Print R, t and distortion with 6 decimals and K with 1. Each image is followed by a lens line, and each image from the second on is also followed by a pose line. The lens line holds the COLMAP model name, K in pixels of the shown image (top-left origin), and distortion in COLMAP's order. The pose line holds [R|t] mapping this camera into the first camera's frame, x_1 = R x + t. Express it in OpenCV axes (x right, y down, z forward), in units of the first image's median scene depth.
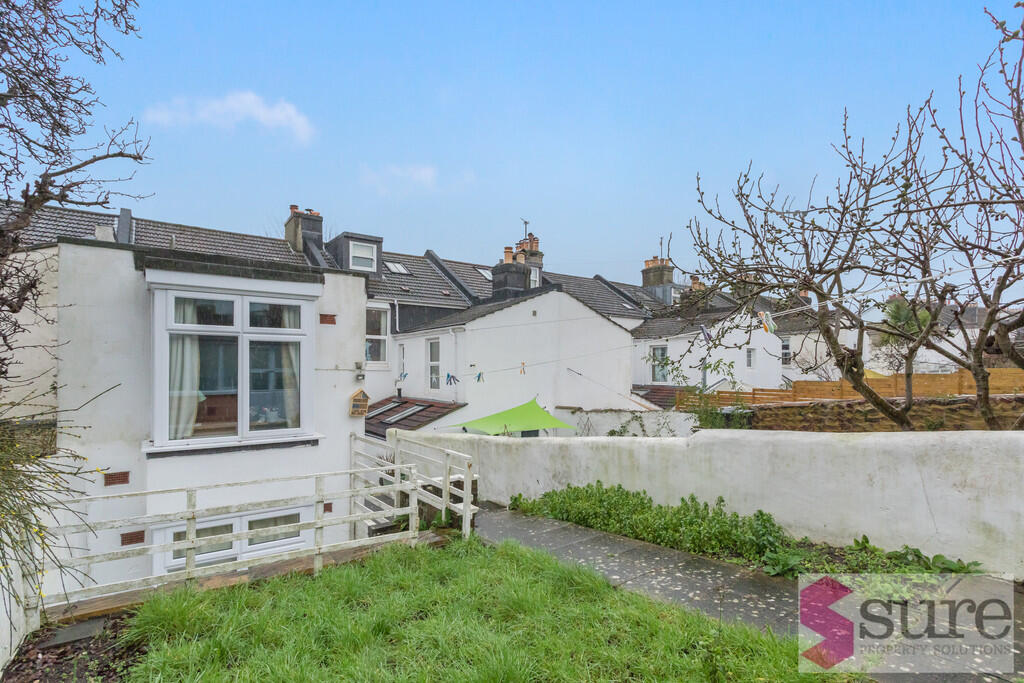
lens RADIAL K [[482.2, 0, 509.4], [0, 482.2, 349.0], [0, 0, 1]] dist [0.001356, 0.000839]
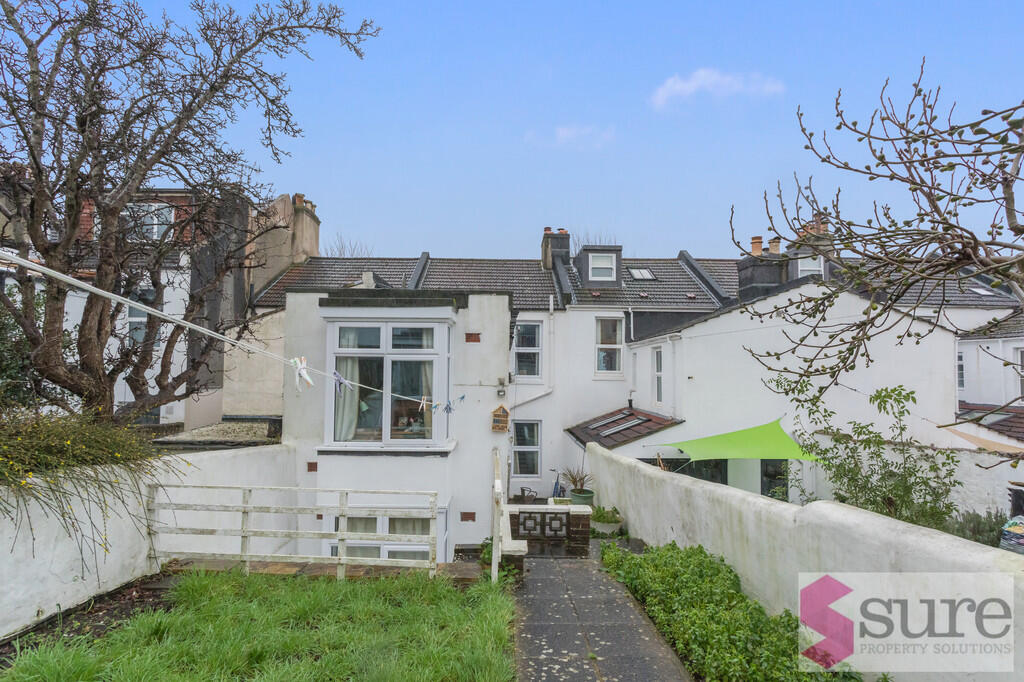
lens RADIAL K [[482.2, 0, 511.3], [0, 482.2, 337.8], [0, 0, 1]] dist [0.001356, 0.000839]
pose [[0.826192, -0.033284, -0.562405, 0.220514], [0.014368, 0.999173, -0.038025, -0.014763], [0.563206, 0.023335, 0.825987, 0.122915]]
